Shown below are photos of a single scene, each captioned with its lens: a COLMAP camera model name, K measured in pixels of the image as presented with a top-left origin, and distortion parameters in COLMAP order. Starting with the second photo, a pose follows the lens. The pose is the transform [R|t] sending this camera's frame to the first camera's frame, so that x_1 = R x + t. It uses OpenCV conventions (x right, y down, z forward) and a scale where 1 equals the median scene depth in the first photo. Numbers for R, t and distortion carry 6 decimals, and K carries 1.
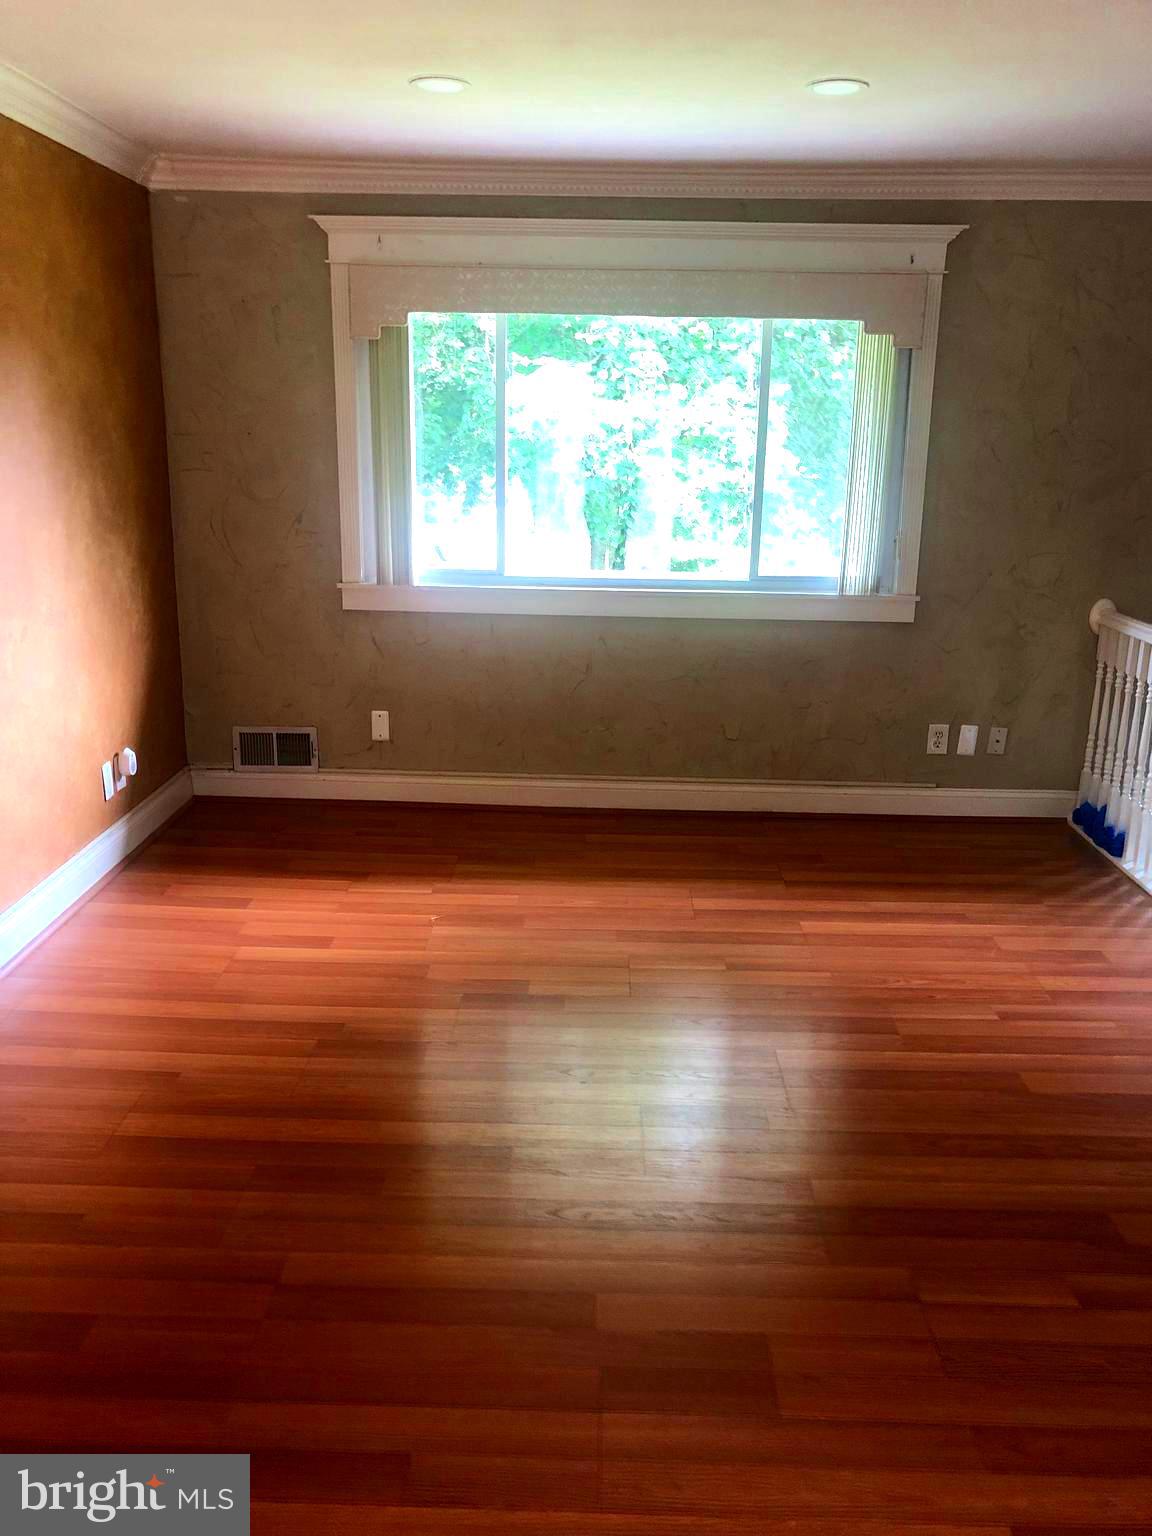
lens RADIAL K [[1227.9, 0, 576.0], [0, 1227.9, 768.0], [0, 0, 1]] dist [-0.041363, -0.001568]
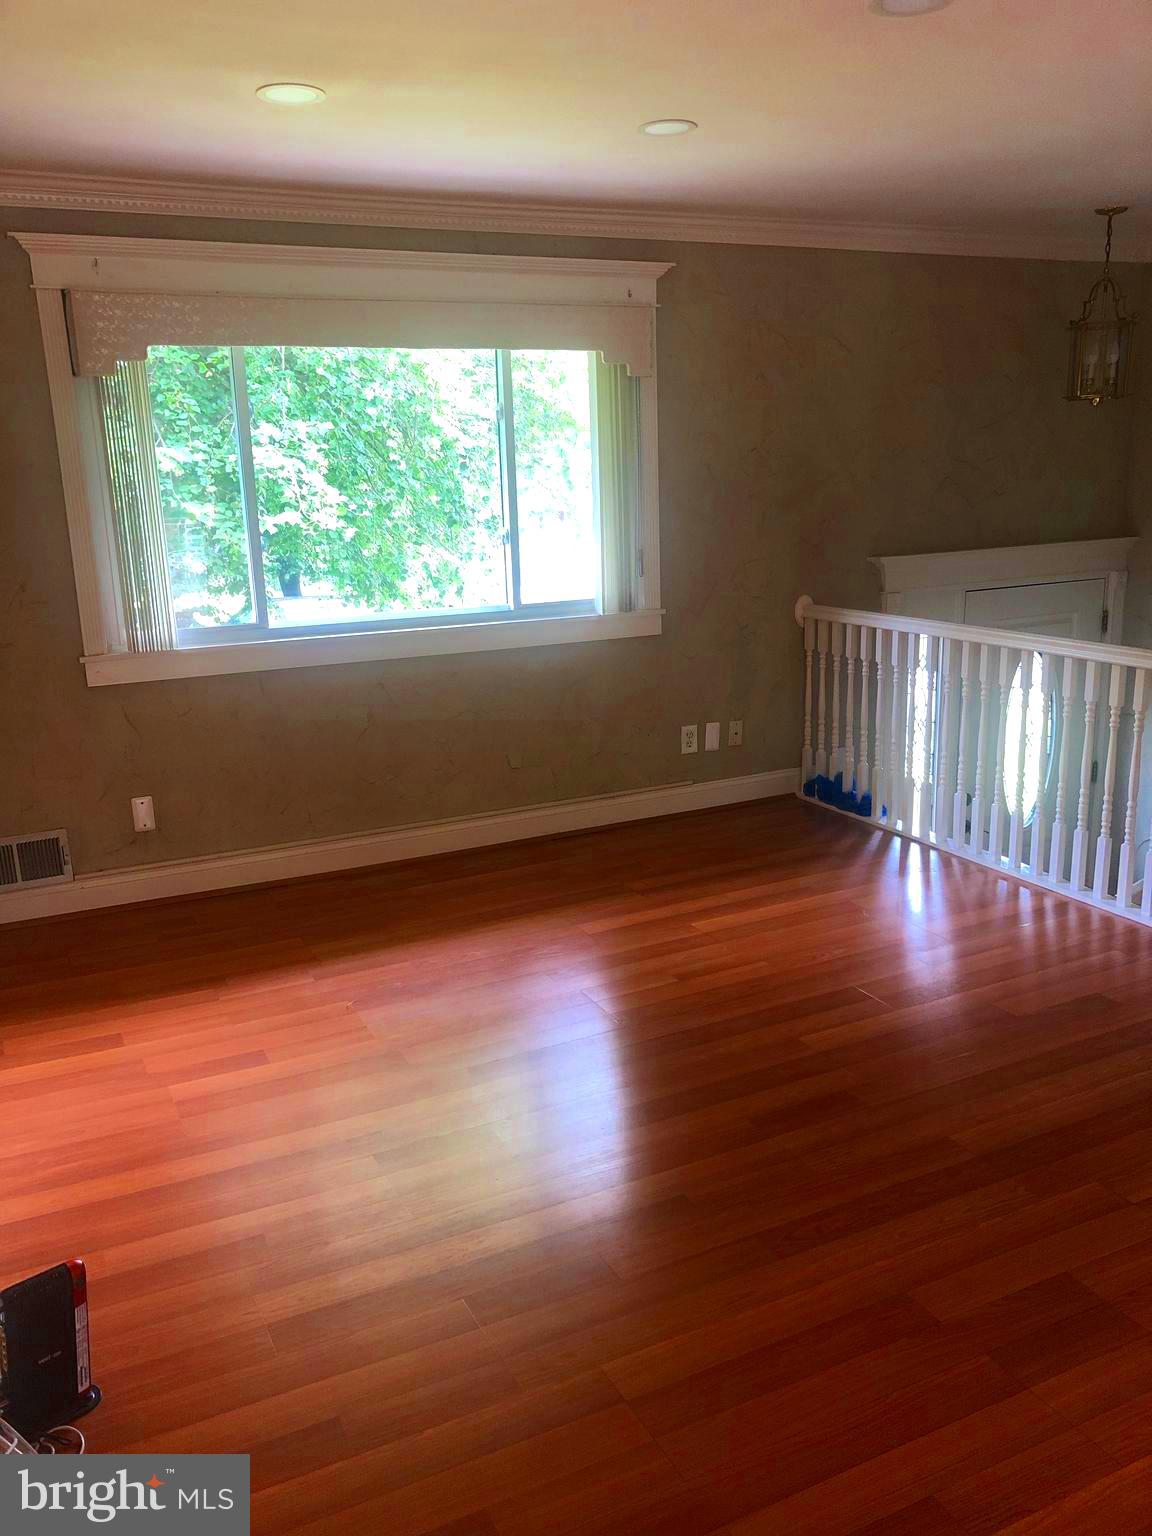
lens RADIAL K [[1268.5, 0, 576.0], [0, 1268.5, 768.0], [0, 0, 1]] dist [0.010357, -0.079479]
pose [[0.877897, -0.150022, 0.454741, -0.305136], [0.162649, 0.986617, 0.011491, -0.028121], [-0.450380, 0.063875, 0.890549, 0.056257]]
